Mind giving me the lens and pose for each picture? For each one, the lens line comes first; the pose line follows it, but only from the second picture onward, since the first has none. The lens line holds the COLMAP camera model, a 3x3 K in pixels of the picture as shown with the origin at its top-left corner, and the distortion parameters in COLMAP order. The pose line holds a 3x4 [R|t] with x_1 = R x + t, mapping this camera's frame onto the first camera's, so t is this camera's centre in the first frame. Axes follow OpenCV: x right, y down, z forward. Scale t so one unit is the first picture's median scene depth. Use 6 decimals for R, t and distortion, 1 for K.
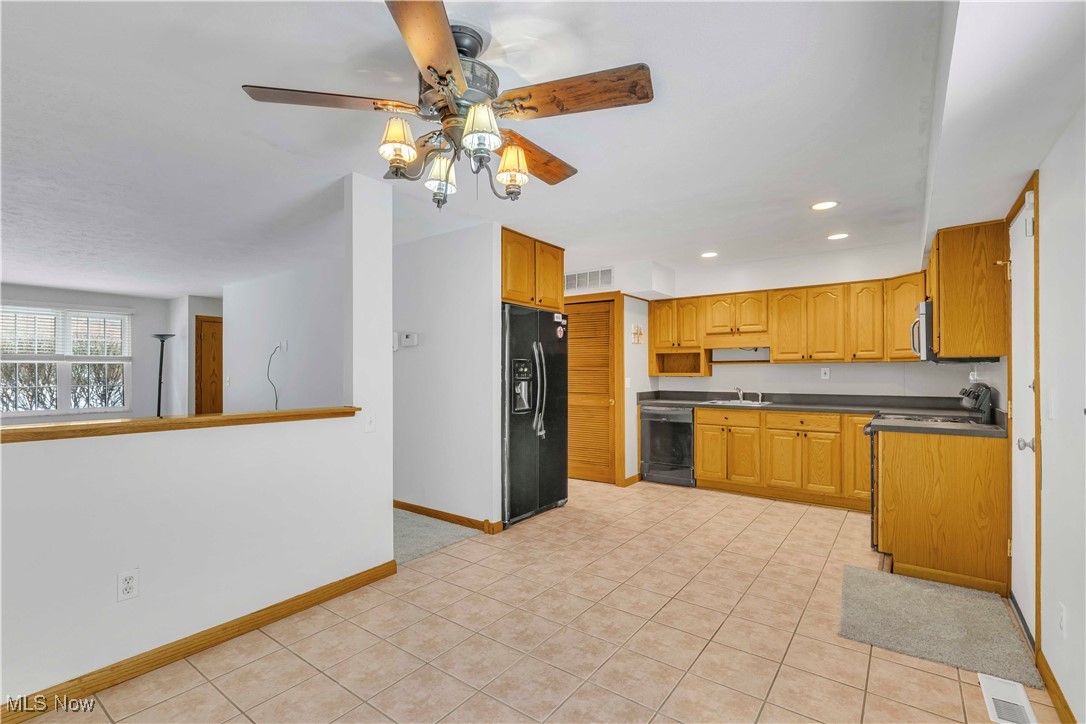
lens RADIAL K [[495.8, 0, 533.1], [0, 495.8, 367.1], [0, 0, 1]] dist [0.001549, -0.000867]
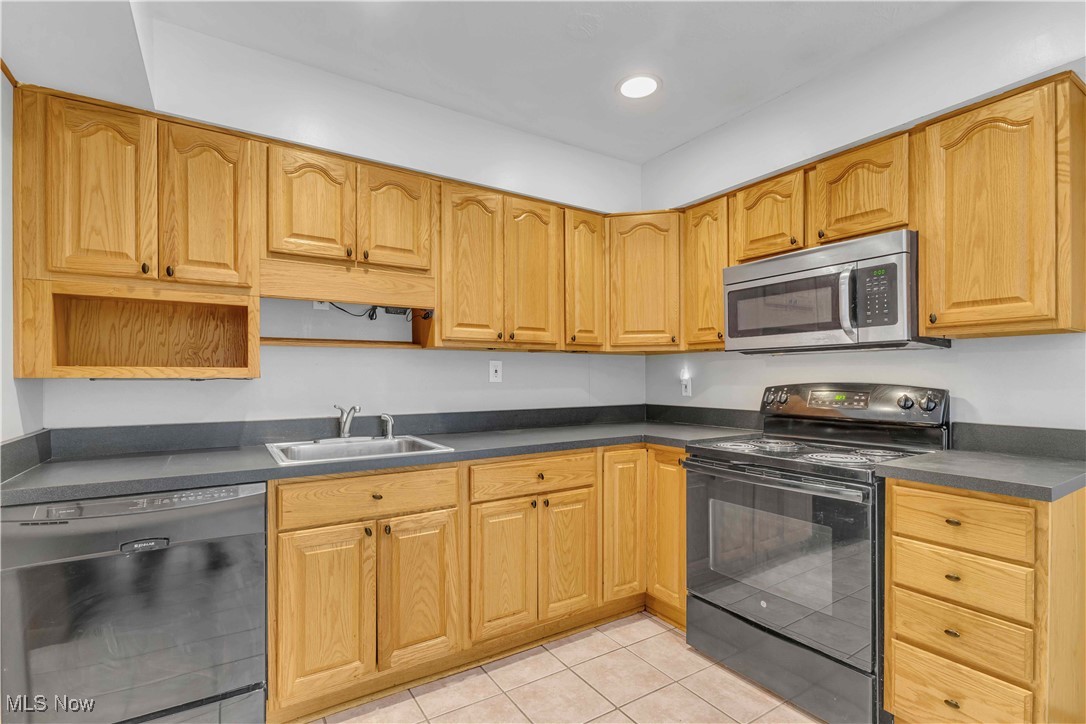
lens RADIAL K [[495.8, 0, 525.2], [0, 495.8, 377.7], [0, 0, 1]] dist [0.001549, -0.000867]
pose [[0.349783, 0.002101, 0.936828, 0.096497], [-0.007650, 0.999971, 0.000613, 0.018101], [-0.936799, -0.007381, 0.349789, 0.750139]]
